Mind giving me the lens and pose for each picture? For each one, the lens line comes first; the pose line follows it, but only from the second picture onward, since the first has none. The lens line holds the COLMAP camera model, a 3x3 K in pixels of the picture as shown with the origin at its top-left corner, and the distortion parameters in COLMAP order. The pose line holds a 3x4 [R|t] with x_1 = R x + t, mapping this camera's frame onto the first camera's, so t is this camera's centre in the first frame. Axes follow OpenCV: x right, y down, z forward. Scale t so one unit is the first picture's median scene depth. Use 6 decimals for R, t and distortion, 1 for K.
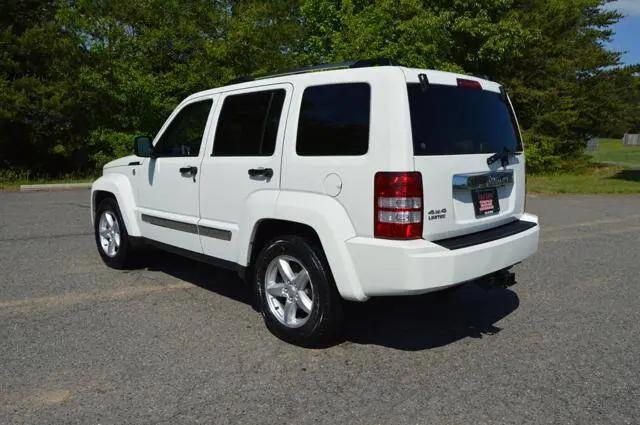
lens RADIAL K [[532.0, 0, 322.9], [0, 532.0, 211.2], [0, 0, 1]] dist [-0.066607, 0.006334]
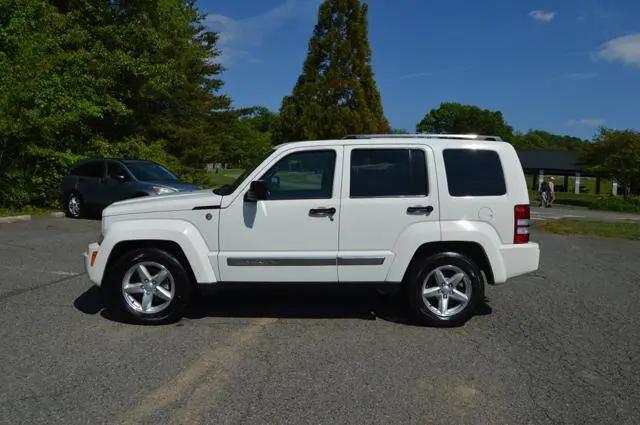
lens RADIAL K [[510.6, 0, 319.0], [0, 510.6, 207.6], [0, 0, 1]] dist [-0.075538, 0.004994]
pose [[0.691695, -0.050272, 0.720438, -0.250316], [0.090792, 0.995713, -0.017689, -0.015622], [-0.716460, 0.077646, 0.693294, 0.056021]]
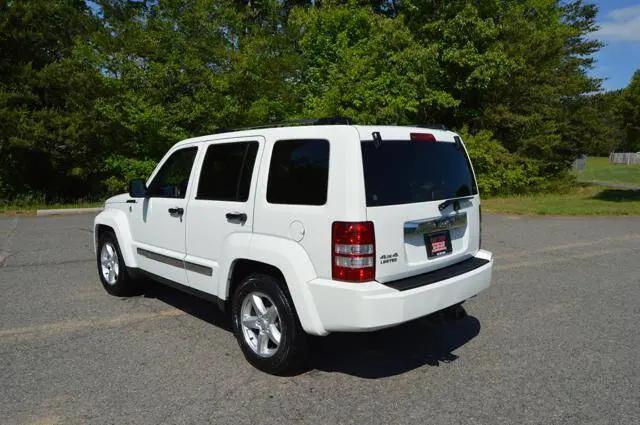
lens RADIAL K [[503.5, 0, 320.0], [0, 503.5, 212.5], [0, 0, 1]] dist [-0.075940, 0.014932]
pose [[0.999900, -0.003133, -0.013787, 0.014597], [0.002756, 0.999625, -0.027230, -0.010584], [0.013867, 0.027190, 0.999534, -0.009824]]
